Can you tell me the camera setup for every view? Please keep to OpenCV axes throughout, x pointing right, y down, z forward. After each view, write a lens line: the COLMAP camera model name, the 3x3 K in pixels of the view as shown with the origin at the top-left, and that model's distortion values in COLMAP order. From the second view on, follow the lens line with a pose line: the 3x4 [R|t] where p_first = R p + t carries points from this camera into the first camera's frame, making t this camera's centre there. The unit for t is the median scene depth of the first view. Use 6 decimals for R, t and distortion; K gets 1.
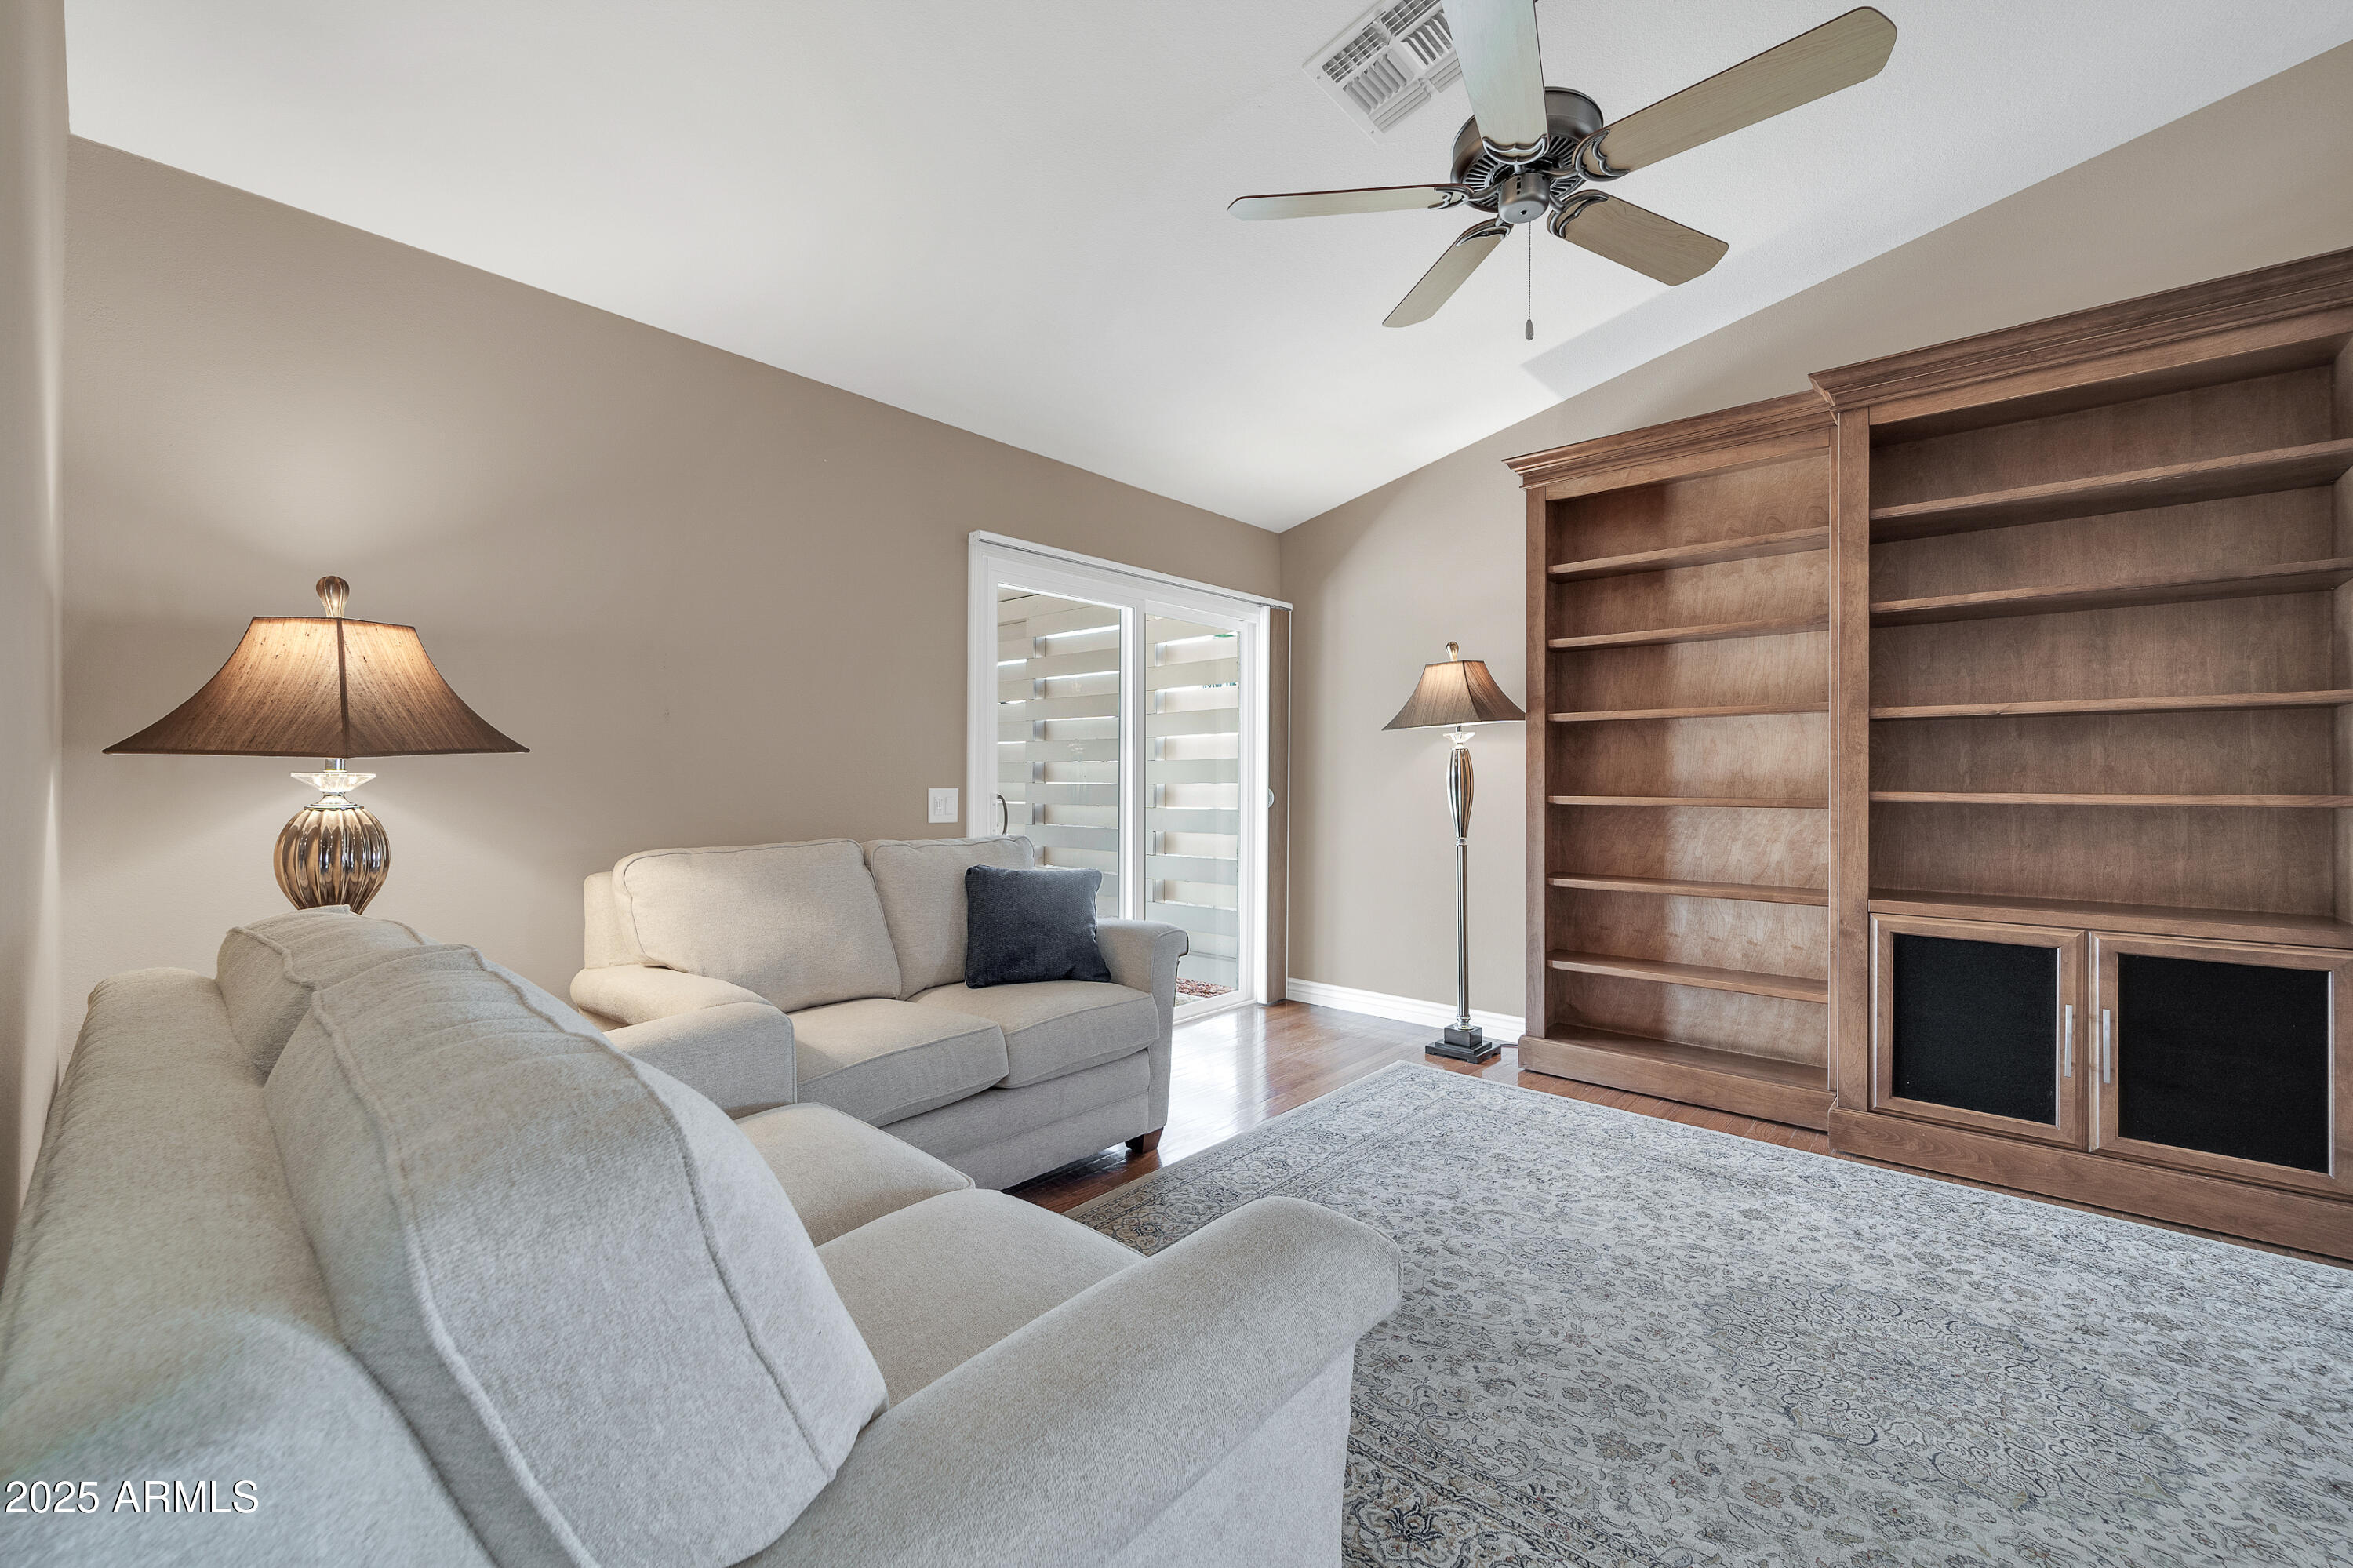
lens RADIAL K [[940.7, 0, 1130.6], [0, 940.7, 776.9], [0, 0, 1]] dist [0.001484, -0.001618]
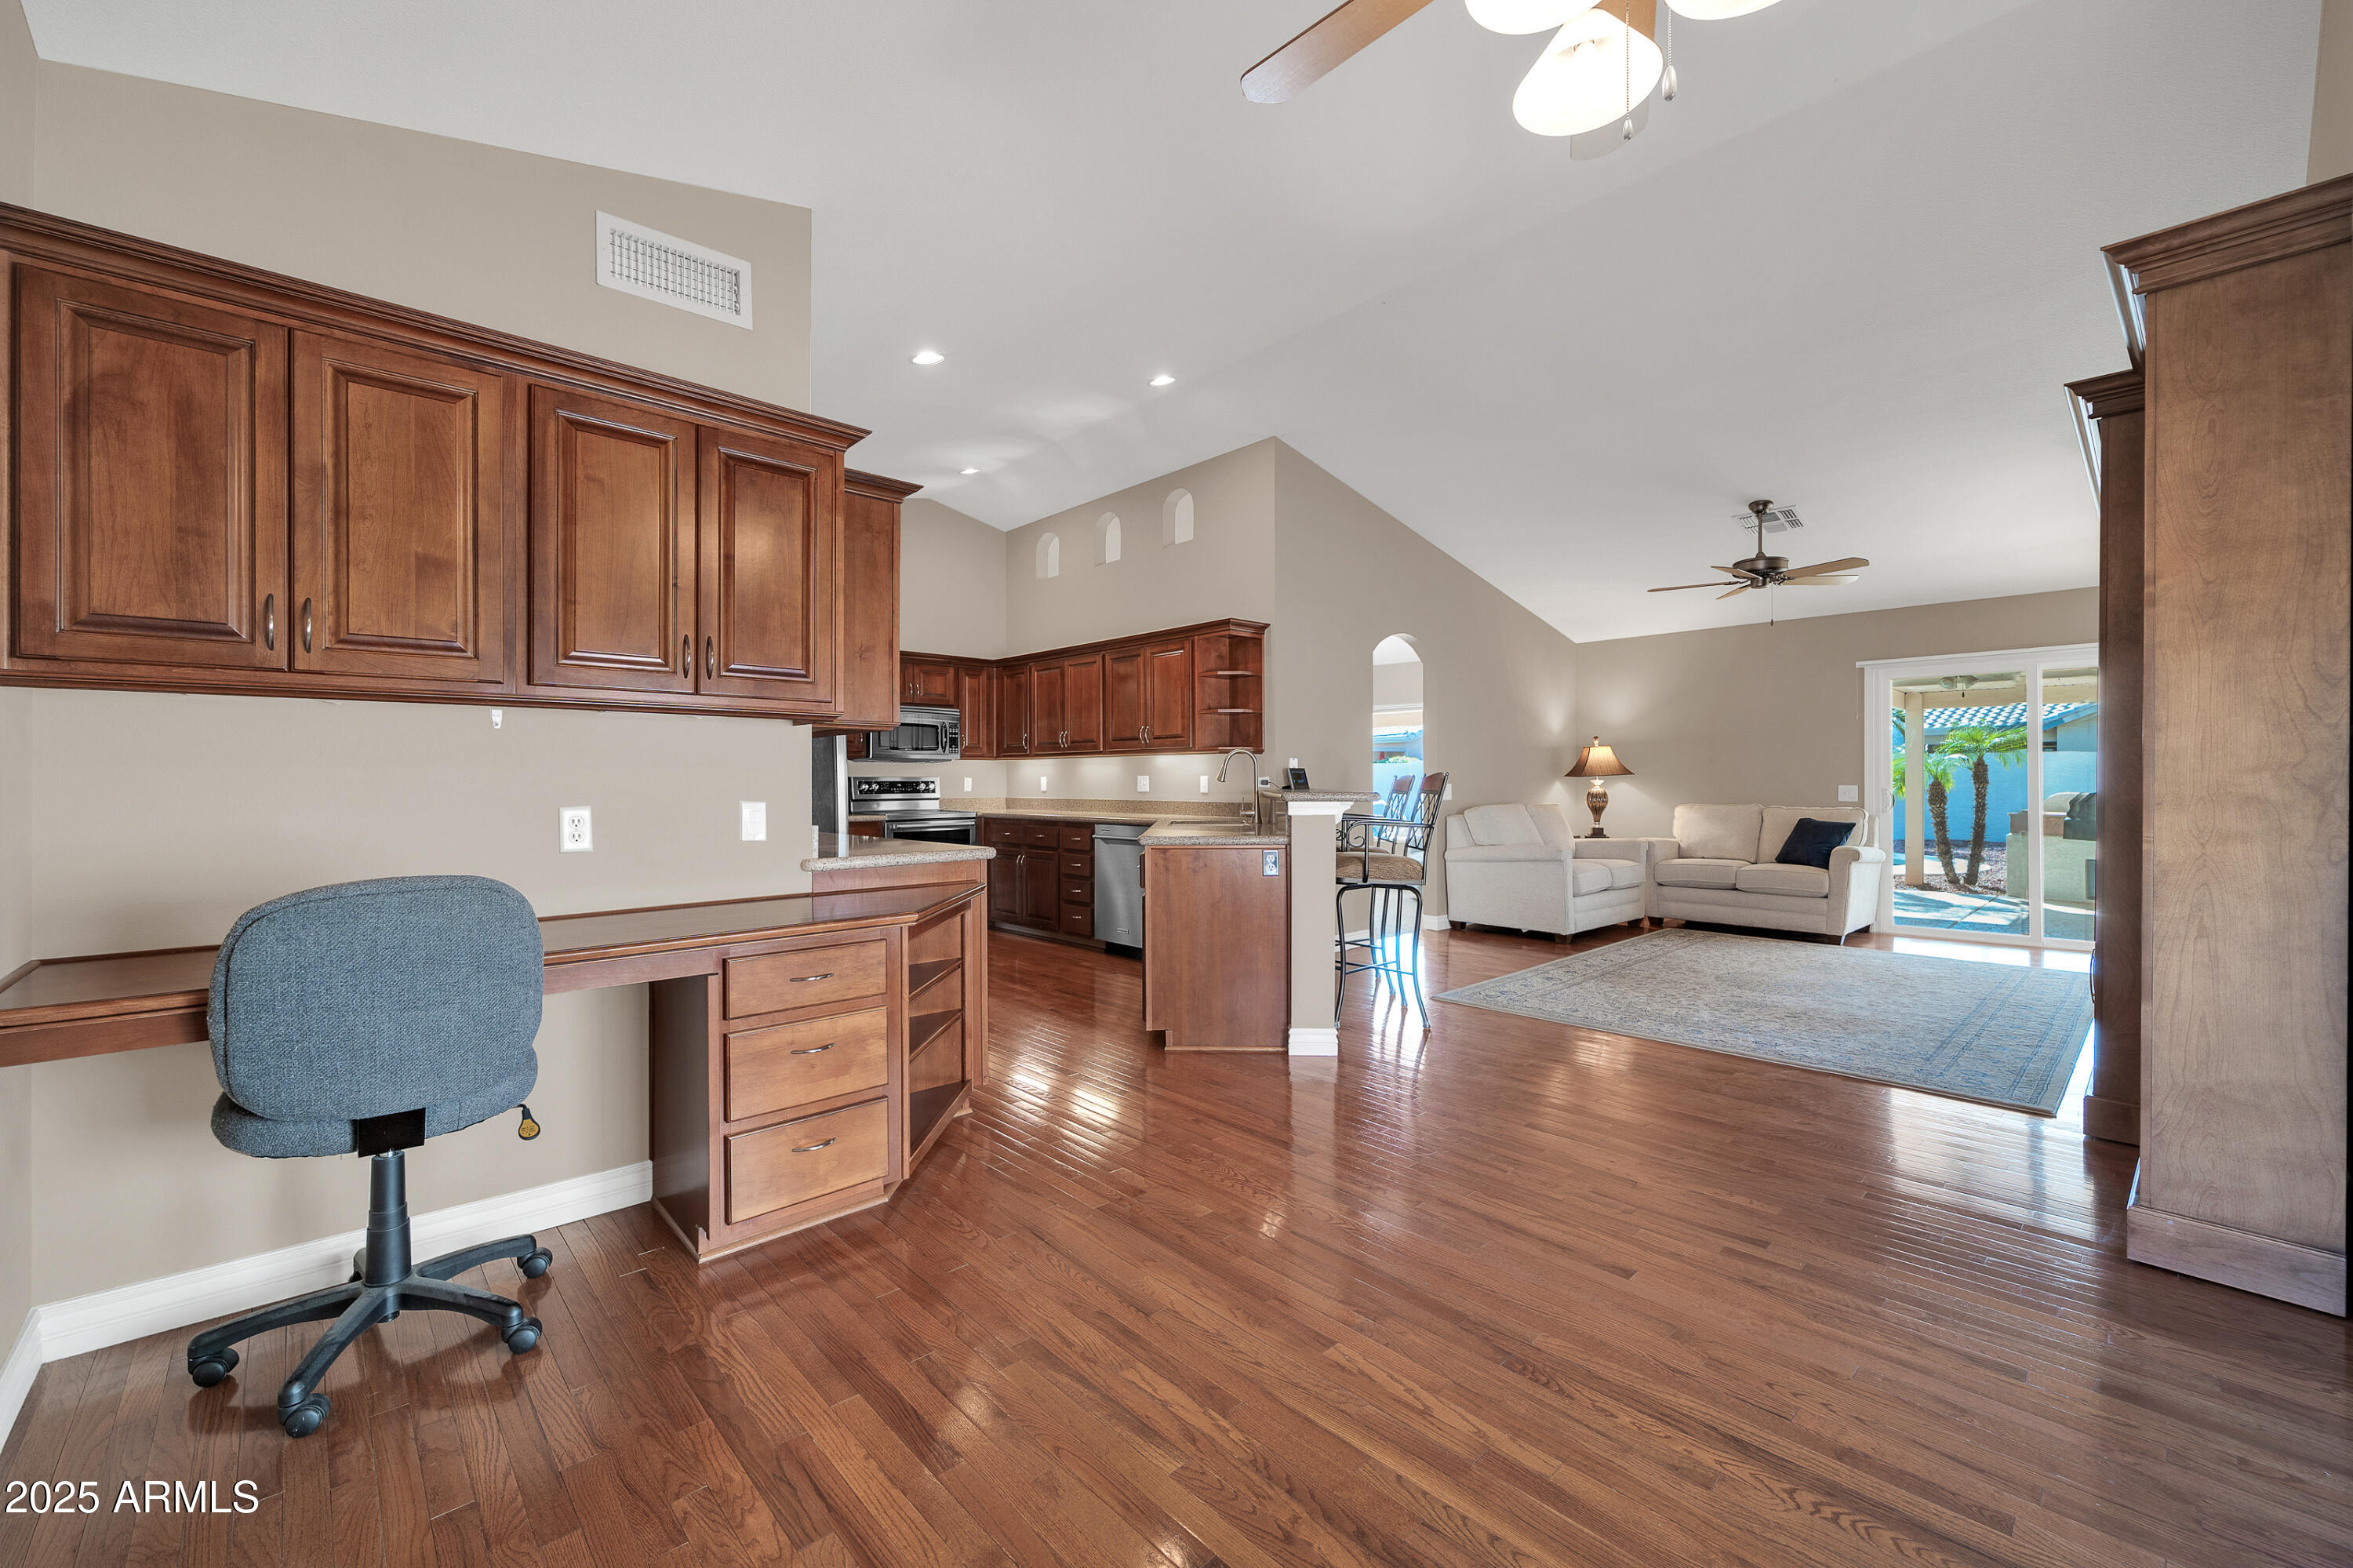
lens RADIAL K [[940.7, 0, 1192.5], [0, 940.7, 778.2], [0, 0, 1]] dist [0.001484, -0.001618]
pose [[-0.046906, -0.005346, -0.998885, 2.420239], [0.001121, 0.999985, -0.005404, 0.006653], [0.998899, -0.001374, -0.046899, -0.454241]]
